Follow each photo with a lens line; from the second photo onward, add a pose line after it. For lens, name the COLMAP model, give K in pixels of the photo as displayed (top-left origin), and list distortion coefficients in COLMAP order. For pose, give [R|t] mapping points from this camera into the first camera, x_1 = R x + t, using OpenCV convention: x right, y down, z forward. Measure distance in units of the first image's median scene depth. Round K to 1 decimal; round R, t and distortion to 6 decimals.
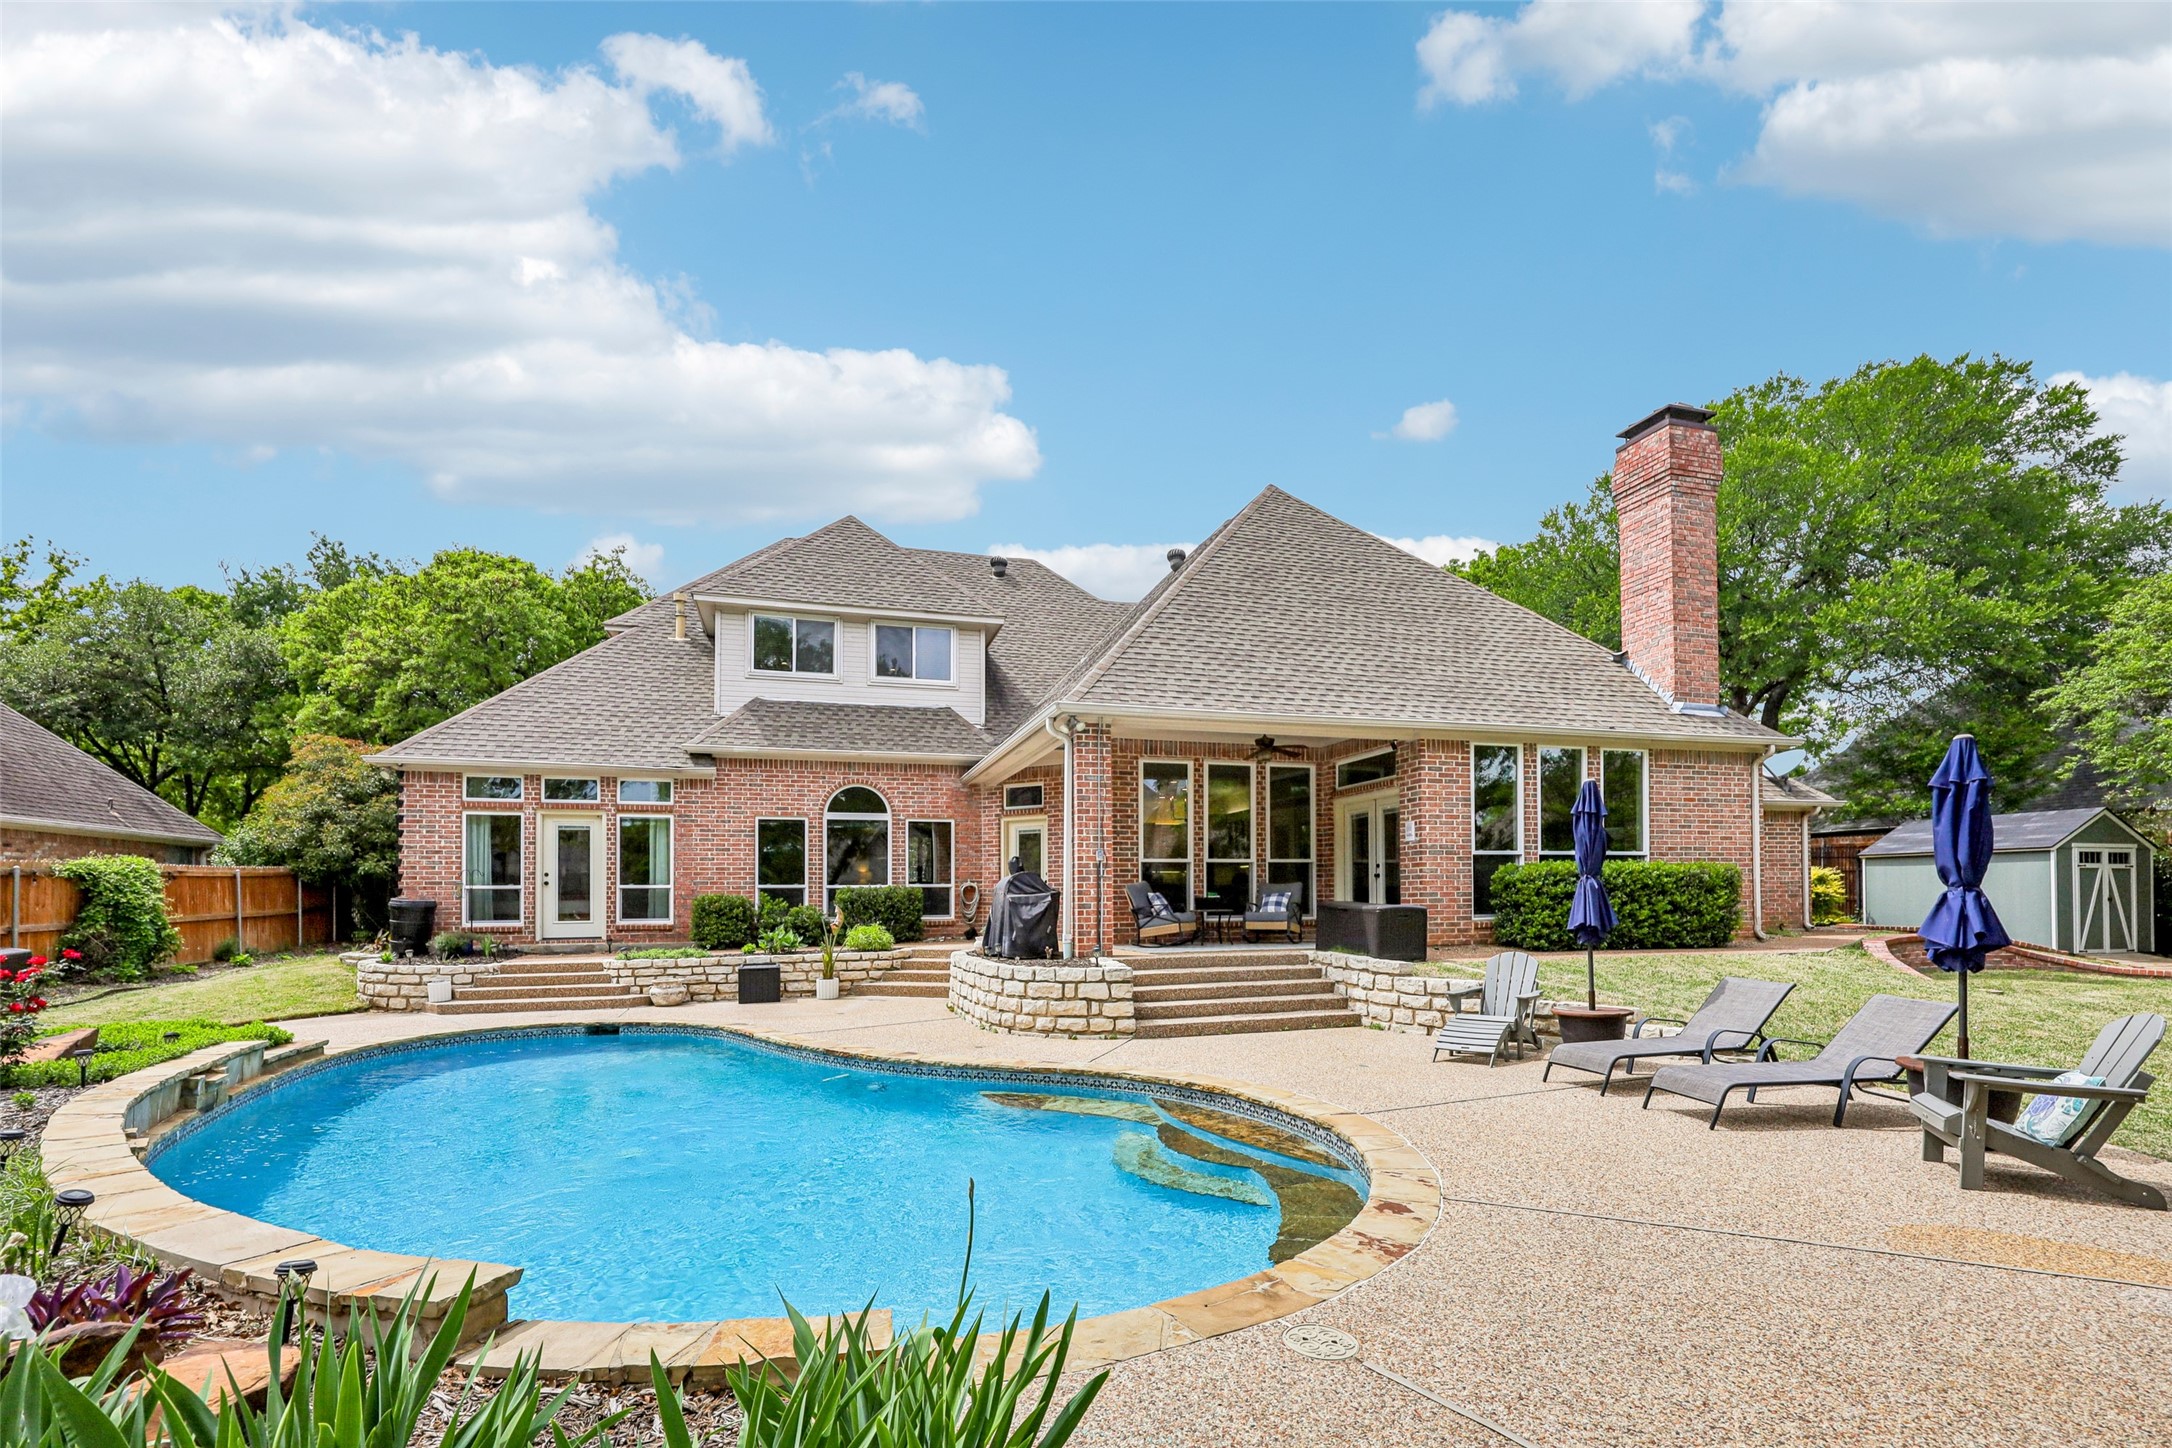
lens RADIAL K [[903.4, 0, 1086.9], [0, 903.4, 698.8], [0, 0, 1]] dist [-0.002478, -0.000100]
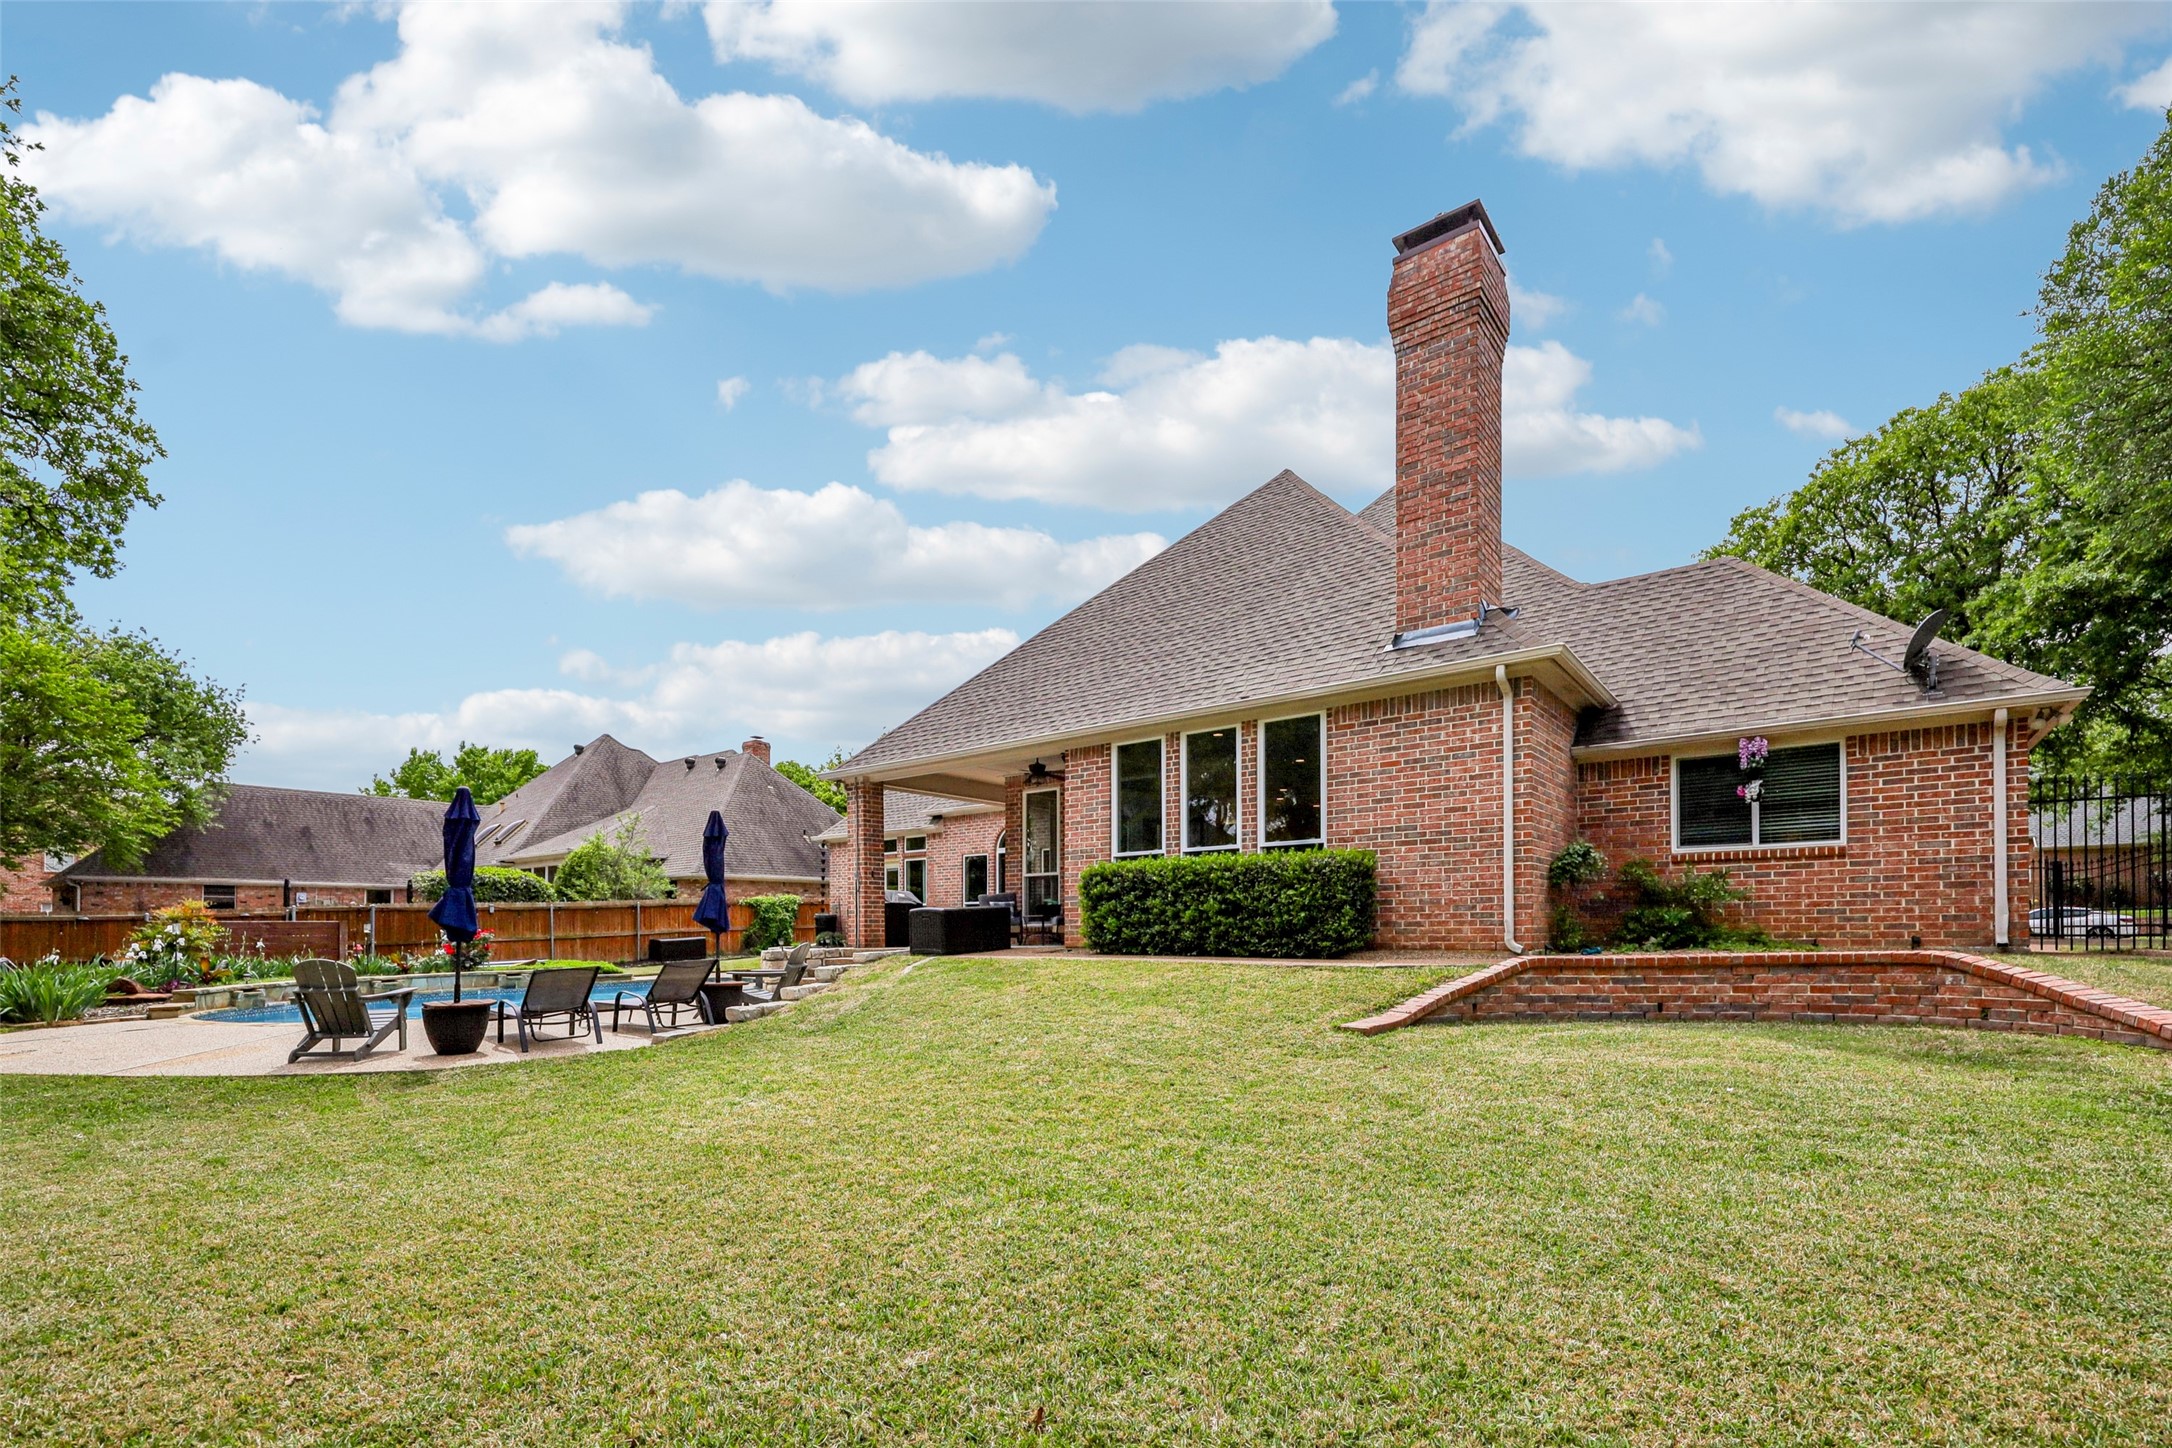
lens RADIAL K [[903.4, 0, 1086.9], [0, 903.4, 698.8], [0, 0, 1]] dist [-0.002478, -0.000100]
pose [[0.621143, -0.193676, -0.759389, 1.121410], [0.176393, 0.978669, -0.105320, 0.095301], [0.763588, -0.068532, 0.642056, 0.332314]]
